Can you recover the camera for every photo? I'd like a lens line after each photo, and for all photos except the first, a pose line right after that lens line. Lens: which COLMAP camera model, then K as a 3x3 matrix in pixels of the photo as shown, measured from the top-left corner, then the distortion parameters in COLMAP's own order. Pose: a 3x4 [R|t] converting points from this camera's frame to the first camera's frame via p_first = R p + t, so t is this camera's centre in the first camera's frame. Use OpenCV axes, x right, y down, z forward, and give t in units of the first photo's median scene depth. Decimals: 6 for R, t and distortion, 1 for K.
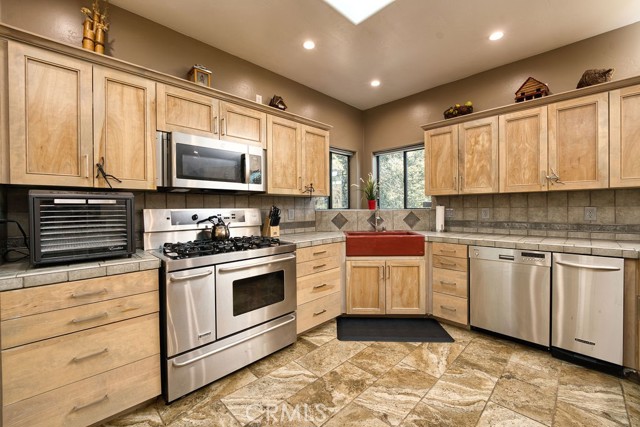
lens RADIAL K [[261.3, 0, 318.0], [0, 261.3, 210.8], [0, 0, 1]] dist [-0.009958, -0.000500]
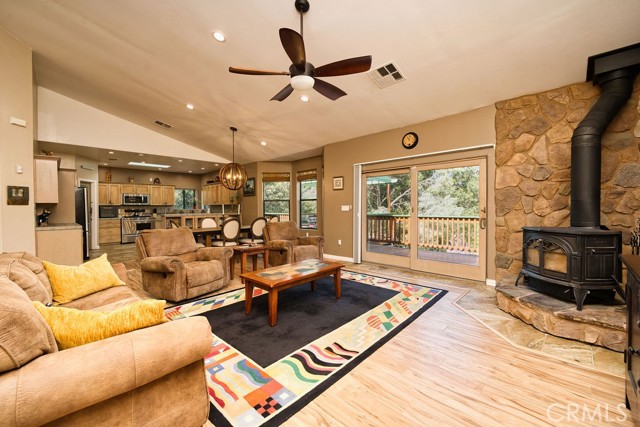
lens RADIAL K [[261.3, 0, 319.6], [0, 261.3, 210.9], [0, 0, 1]] dist [-0.009958, -0.000500]
pose [[0.999634, 0.002615, 0.026918, 3.074999], [-0.002789, 0.999976, 0.006411, -0.015531], [-0.026901, -0.006483, 0.999617, -4.112051]]
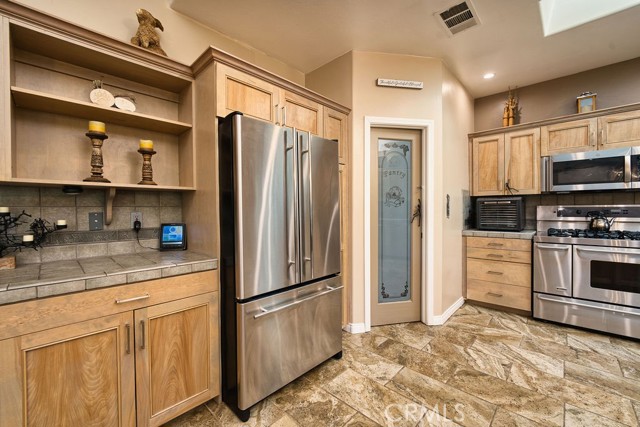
lens RADIAL K [[261.3, 0, 320.5], [0, 261.3, 211.0], [0, 0, 1]] dist [-0.009958, -0.000500]
pose [[0.042539, 0.018601, -0.998922, 0.915726], [0.001010, 0.999825, 0.018661, -0.006054], [0.999094, -0.001803, 0.042513, -0.425152]]
